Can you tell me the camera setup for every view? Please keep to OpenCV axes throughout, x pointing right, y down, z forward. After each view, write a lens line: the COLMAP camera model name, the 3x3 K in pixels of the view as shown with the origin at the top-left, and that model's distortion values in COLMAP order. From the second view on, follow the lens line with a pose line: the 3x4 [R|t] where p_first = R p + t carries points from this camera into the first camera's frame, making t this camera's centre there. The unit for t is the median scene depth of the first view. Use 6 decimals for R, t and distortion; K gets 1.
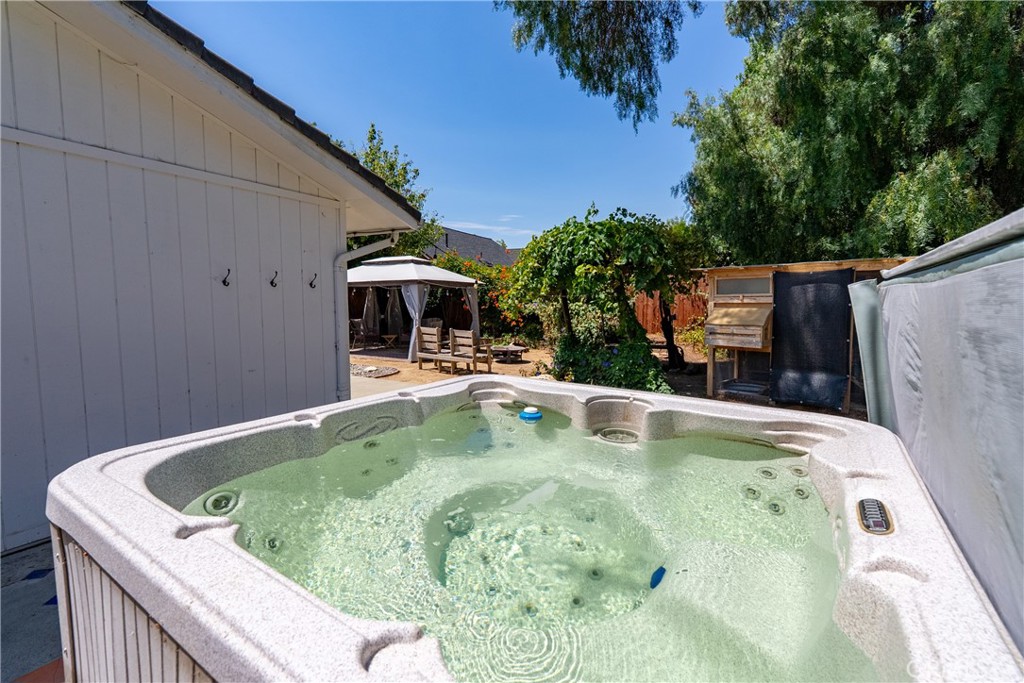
lens RADIAL K [[453.5, 0, 523.9], [0, 453.5, 344.4], [0, 0, 1]] dist [-0.000936, -0.000080]
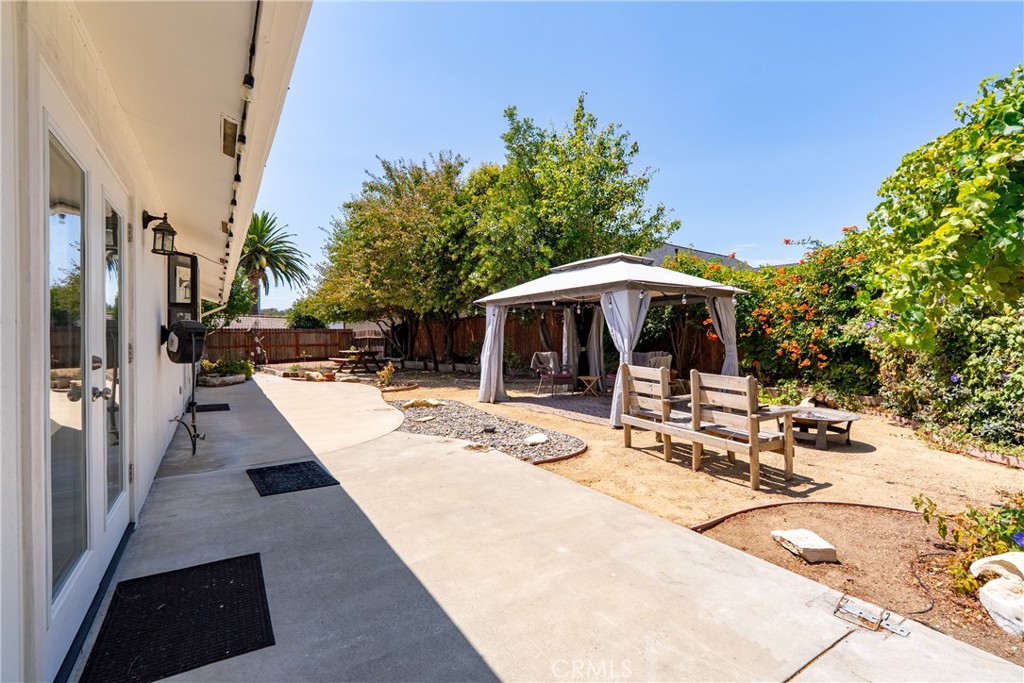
lens RADIAL K [[460.0, 0, 512.0], [0, 460.0, 341.5], [0, 0, 1]] dist [0.054940, 0.000017]
pose [[0.876157, -0.003570, -0.482013, -0.075786], [-0.038723, 0.996219, -0.077765, -0.016403], [0.480468, 0.086799, 0.872706, 0.395264]]
